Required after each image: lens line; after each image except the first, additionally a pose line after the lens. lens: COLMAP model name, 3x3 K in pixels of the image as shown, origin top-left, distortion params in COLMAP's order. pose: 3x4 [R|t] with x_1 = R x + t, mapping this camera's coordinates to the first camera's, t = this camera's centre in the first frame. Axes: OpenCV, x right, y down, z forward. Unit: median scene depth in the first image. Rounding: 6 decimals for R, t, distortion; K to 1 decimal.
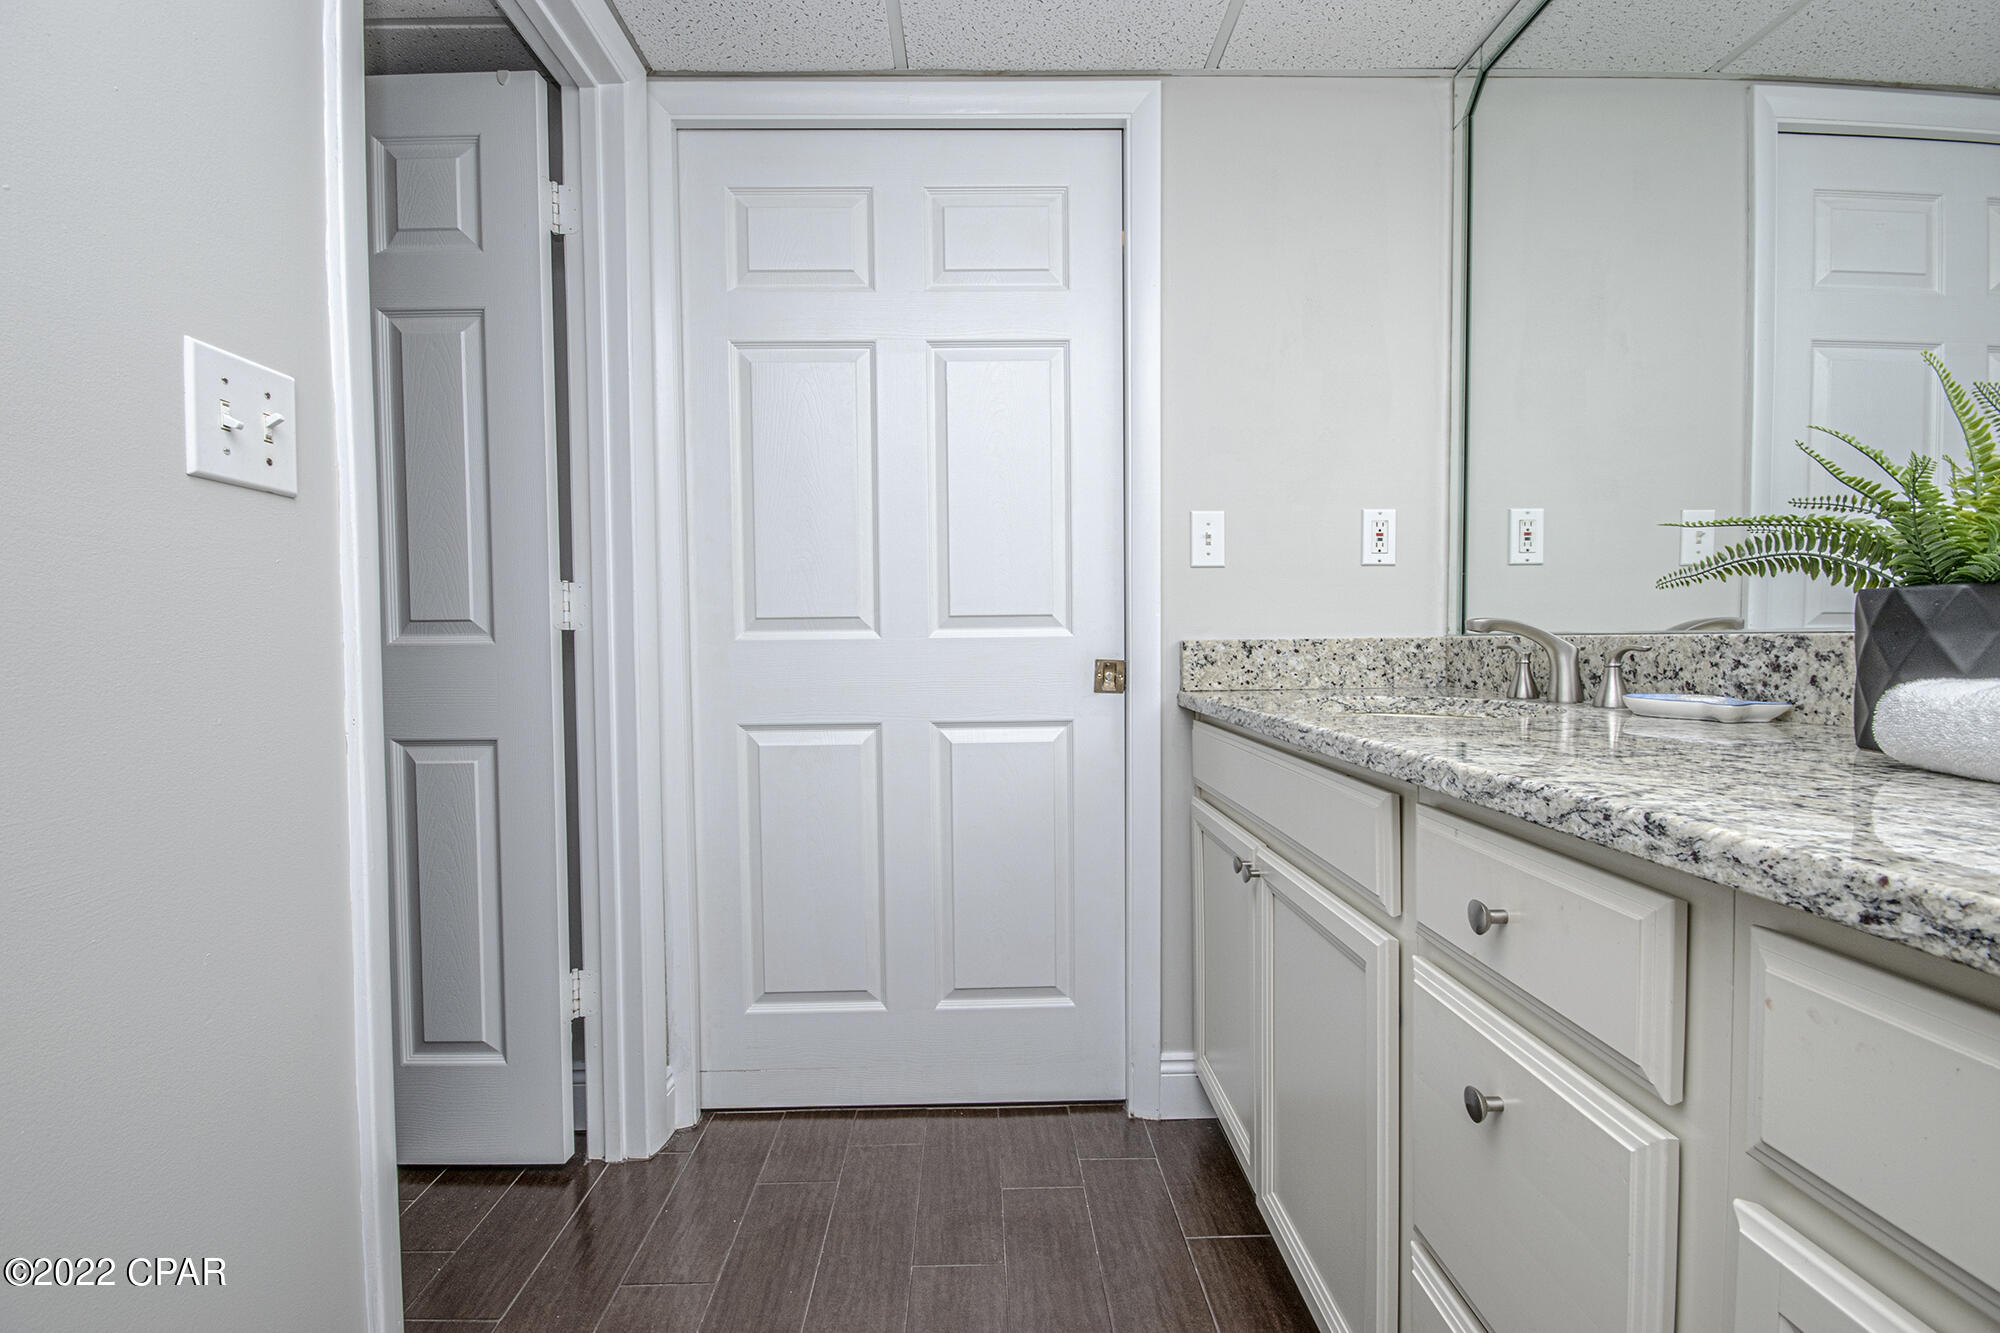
lens RADIAL K [[866.2, 0, 1000.0], [0, 866.2, 666.5], [0, 0, 1]] dist [0.008242, -0.014402]
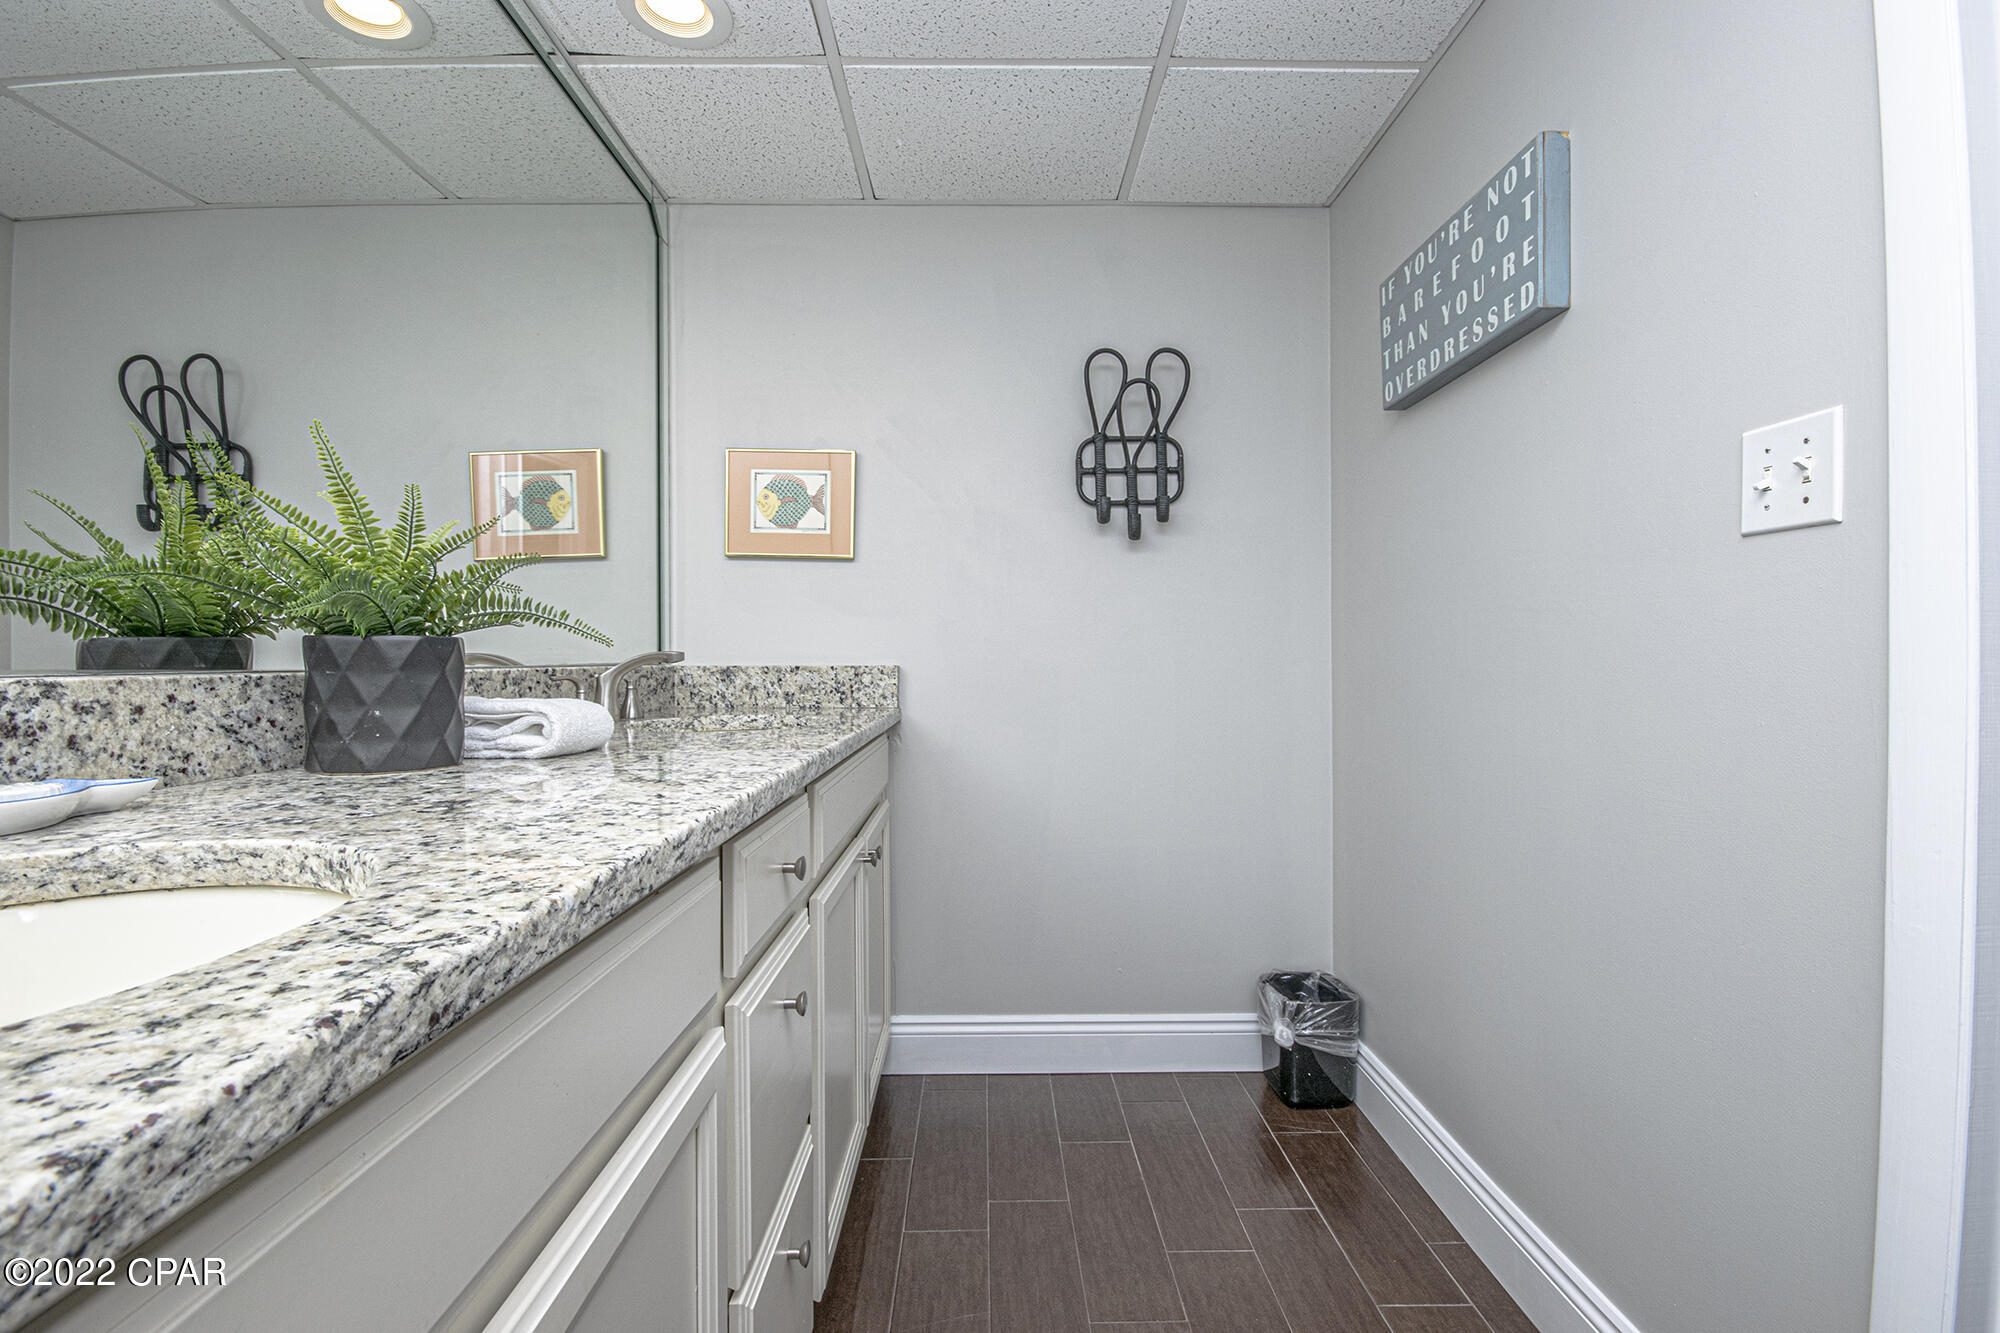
lens RADIAL K [[866.2, 0, 1000.0], [0, 866.2, 666.5], [0, 0, 1]] dist [0.008242, -0.014402]
pose [[-0.999845, 0.014064, 0.010583, 0.147383], [0.014468, 0.999129, 0.039140, -0.064107], [-0.010023, 0.039287, -0.999178, 1.693440]]
